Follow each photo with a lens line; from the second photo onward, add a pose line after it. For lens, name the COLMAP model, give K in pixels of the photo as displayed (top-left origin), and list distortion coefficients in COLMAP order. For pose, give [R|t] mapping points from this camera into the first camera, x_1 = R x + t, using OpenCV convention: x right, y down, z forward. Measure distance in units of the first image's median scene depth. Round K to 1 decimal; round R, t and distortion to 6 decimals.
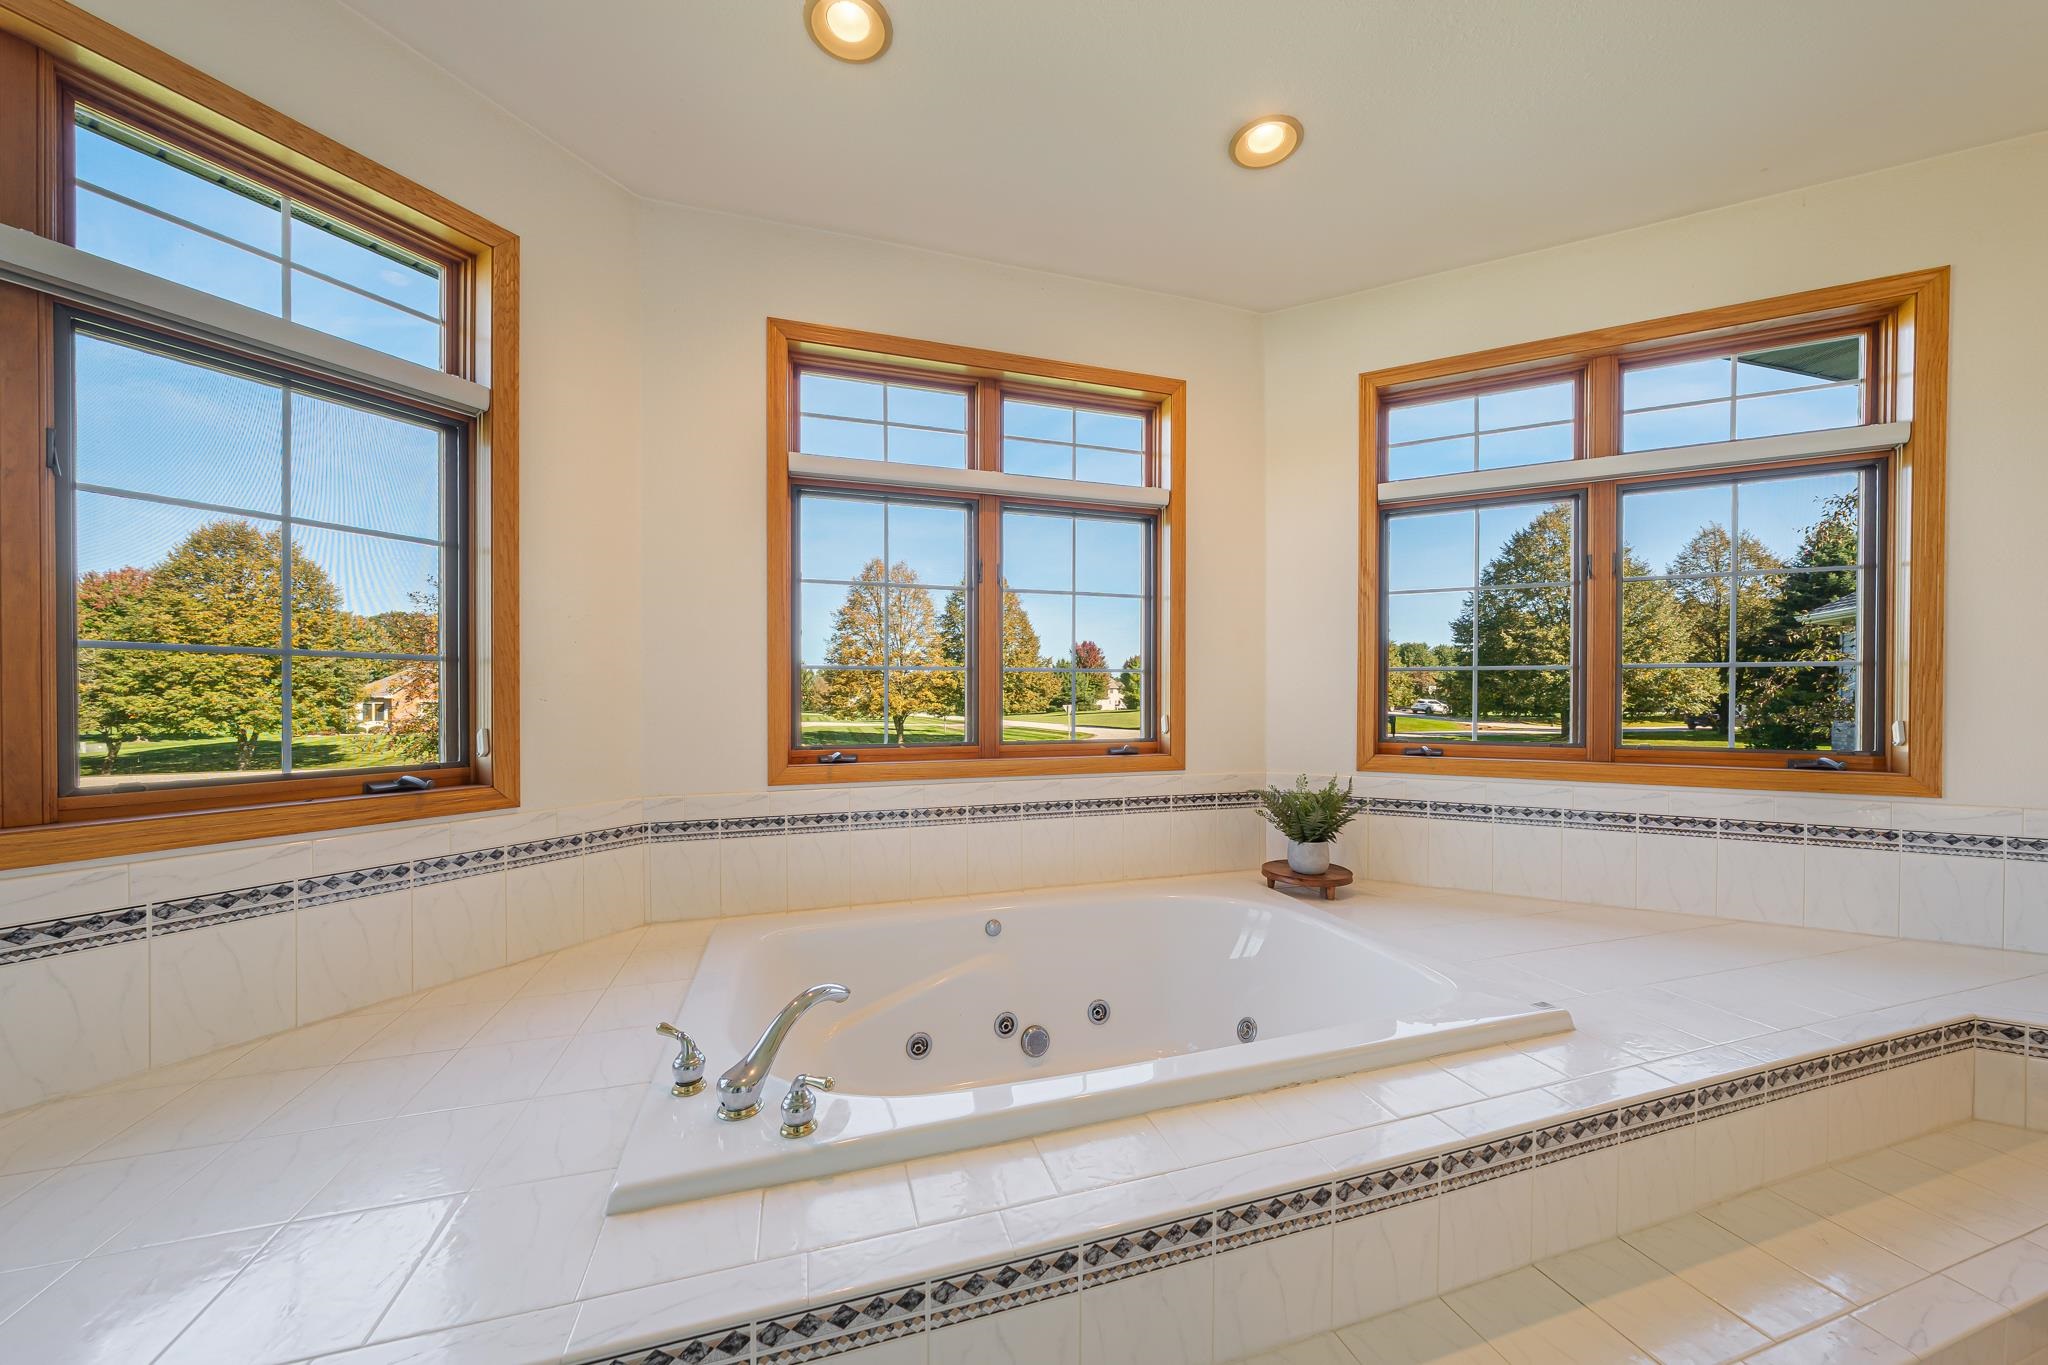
lens RADIAL K [[708.1, 0, 1031.6], [0, 708.1, 695.5], [0, 0, 1]] dist [0.000076, 0.000116]
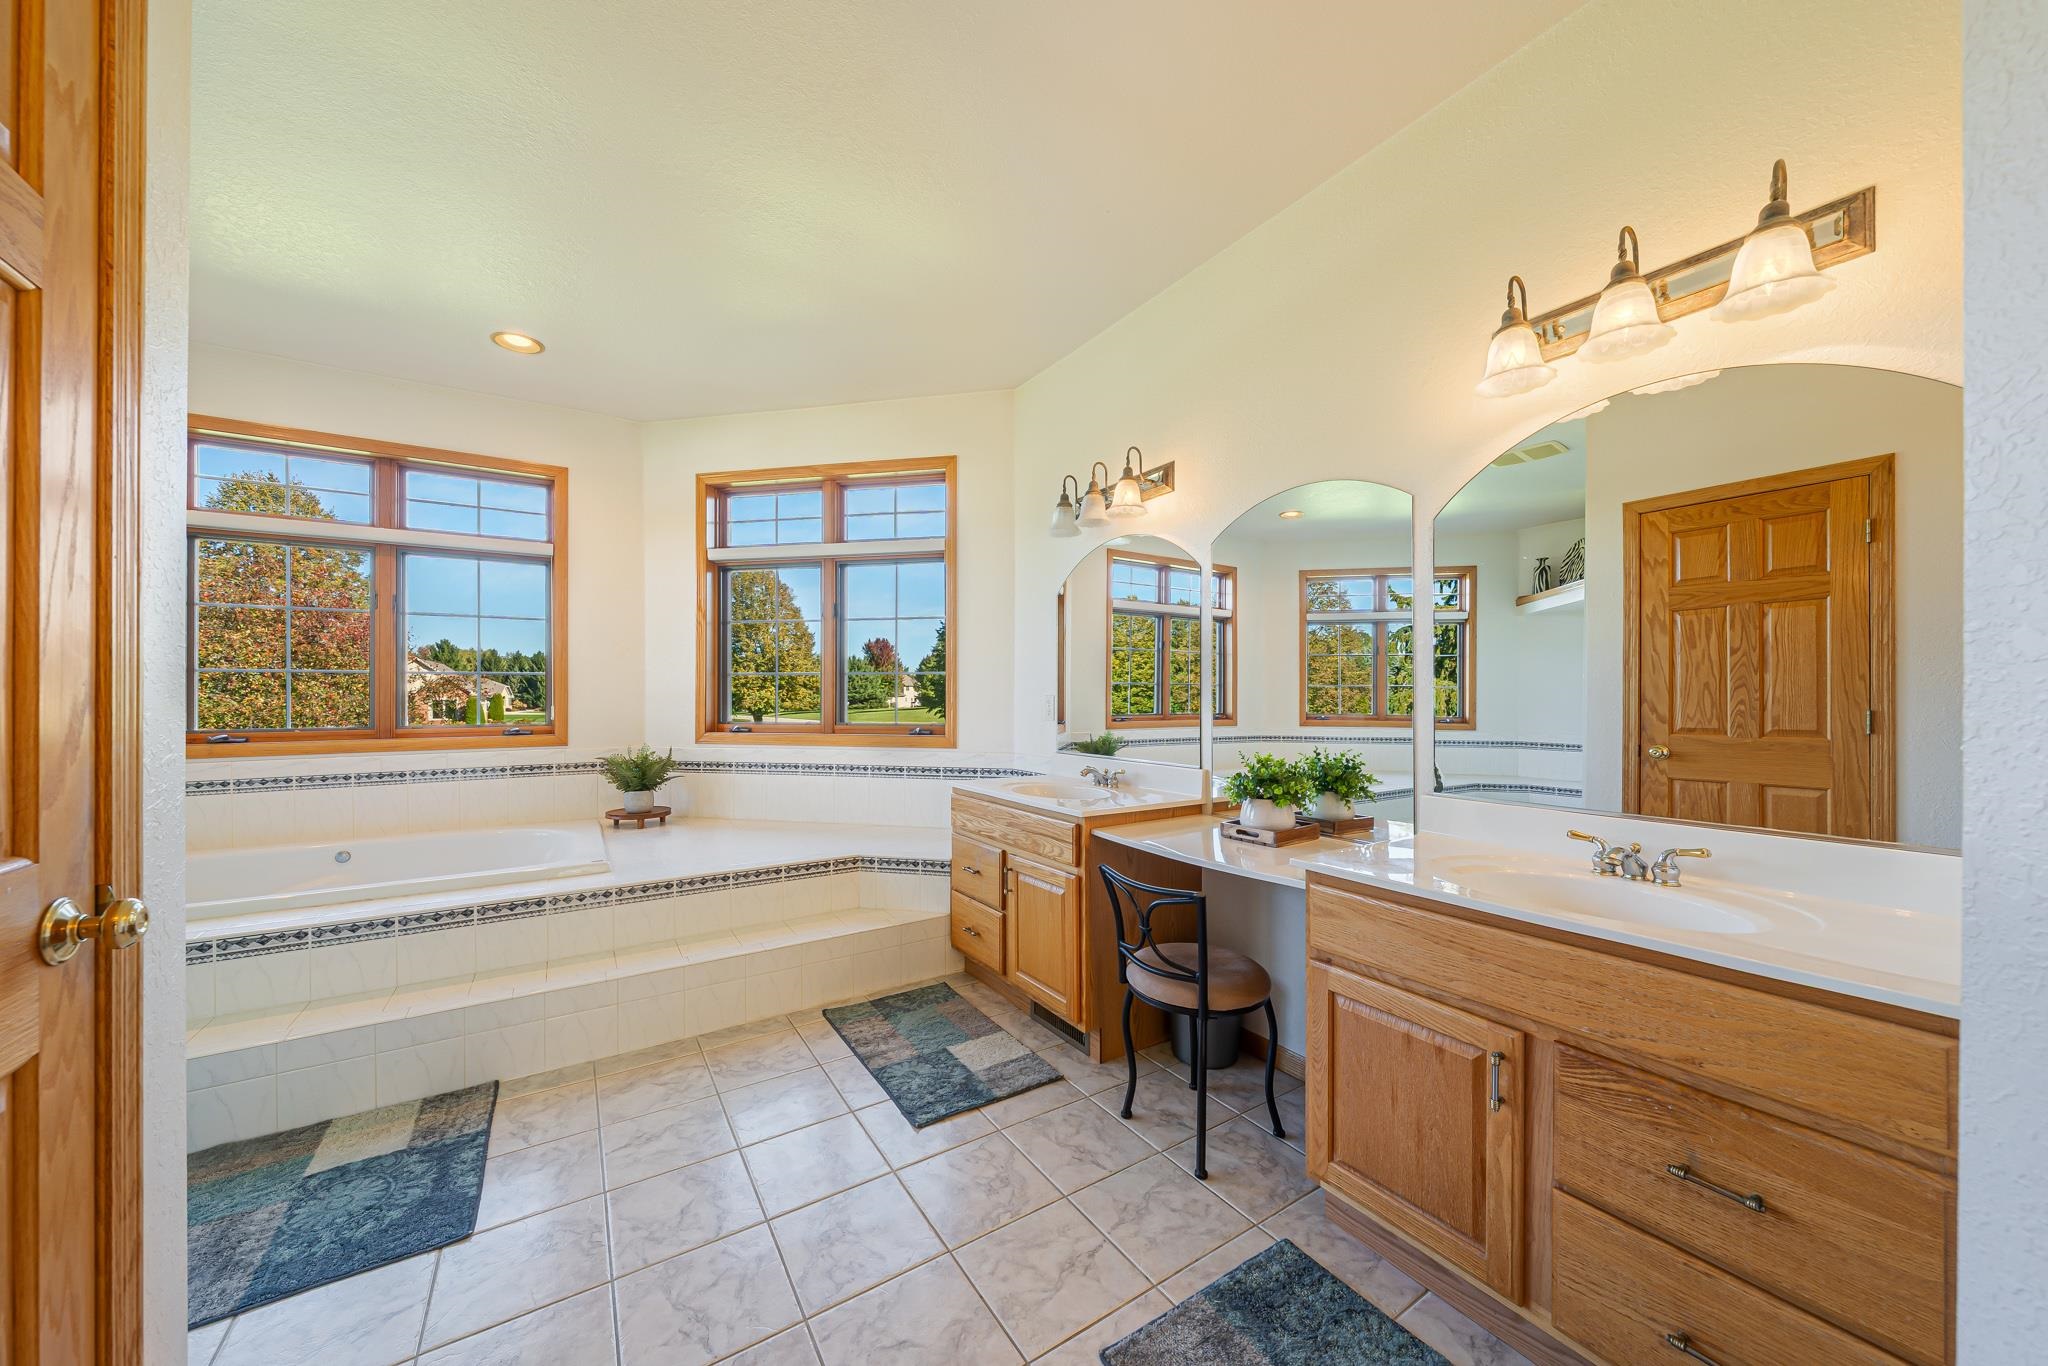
lens RADIAL K [[708.1, 0, 1023.0], [0, 708.1, 689.0], [0, 0, 1]] dist [0.000076, 0.000116]
pose [[0.966182, 0.000966, 0.257861, 0.741900], [0.000473, 0.999985, -0.005519, 0.001550], [-0.257862, 0.005455, 0.966166, -0.598374]]
